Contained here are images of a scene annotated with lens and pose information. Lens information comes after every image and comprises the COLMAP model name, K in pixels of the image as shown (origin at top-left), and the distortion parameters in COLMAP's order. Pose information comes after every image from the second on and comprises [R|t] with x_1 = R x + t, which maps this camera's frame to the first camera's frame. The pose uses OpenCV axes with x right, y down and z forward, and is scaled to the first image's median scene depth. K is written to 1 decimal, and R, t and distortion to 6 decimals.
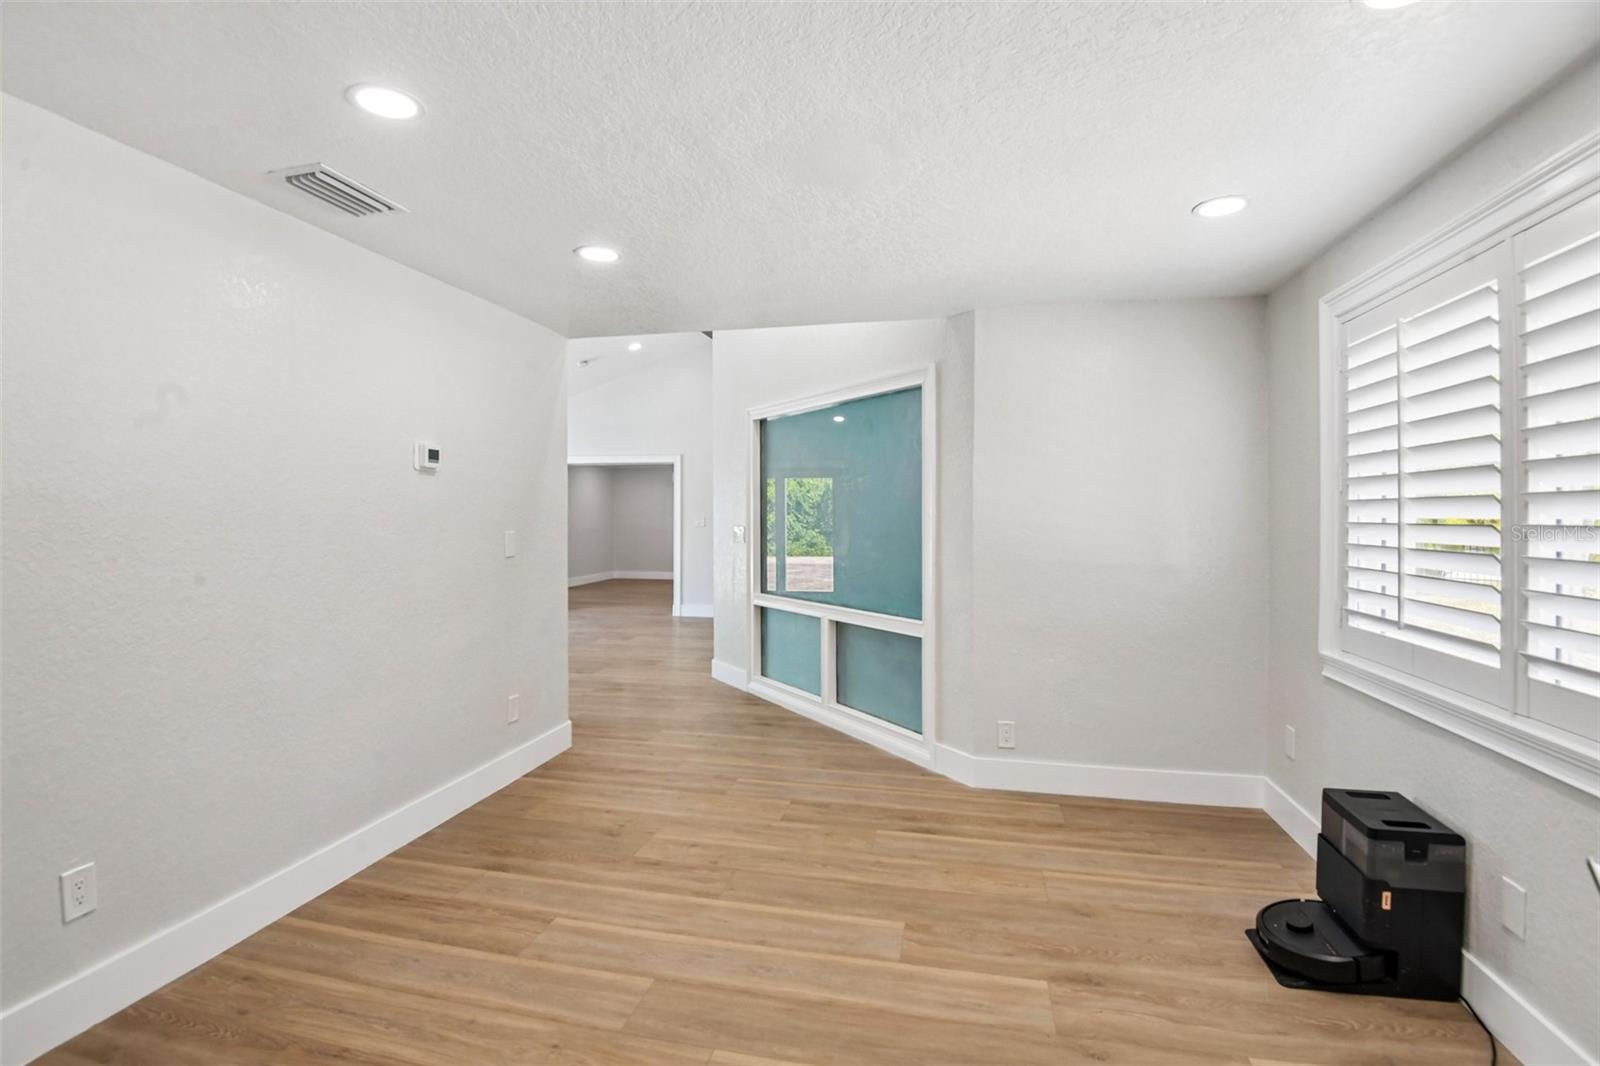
lens RADIAL K [[747.5, 0, 800.8], [0, 747.5, 520.8], [0, 0, 1]] dist [-0.004433, -0.021229]
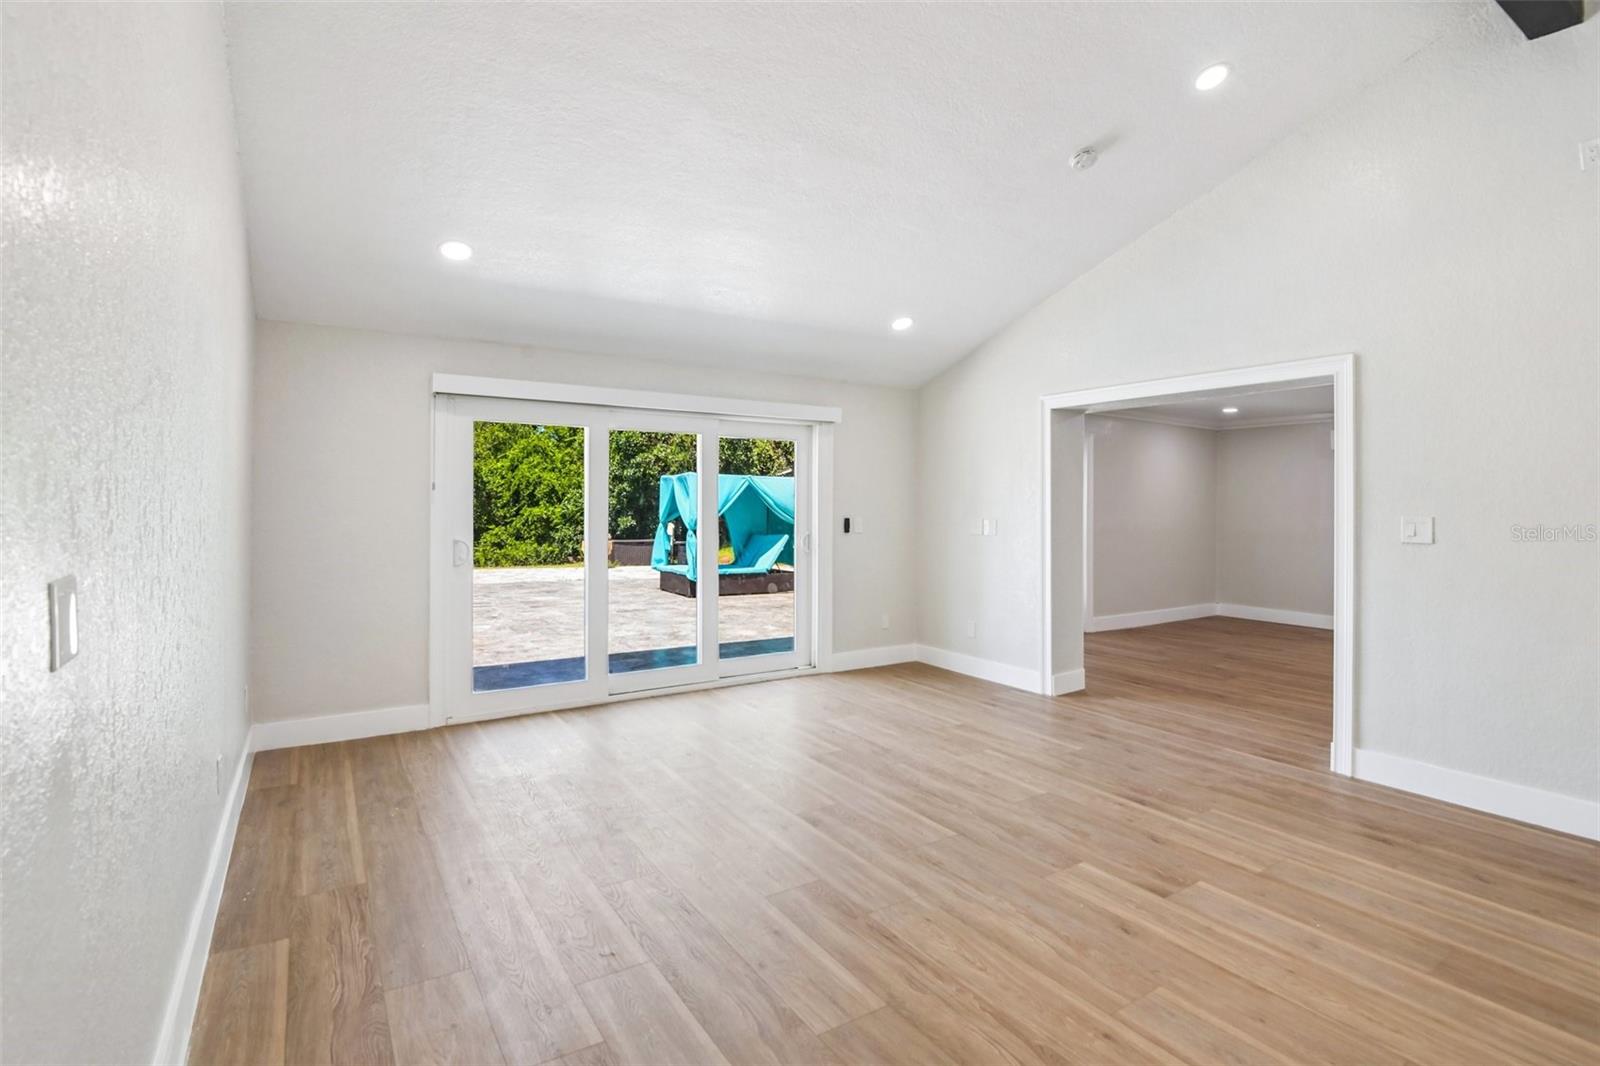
lens RADIAL K [[747.5, 0, 800.8], [0, 747.5, 520.8], [0, 0, 1]] dist [-0.004433, -0.021229]
pose [[0.703822, 0.008895, -0.710320, -0.085313], [-0.002023, 0.999943, 0.010517, -0.006829], [0.710373, -0.005965, 0.703800, 0.490380]]
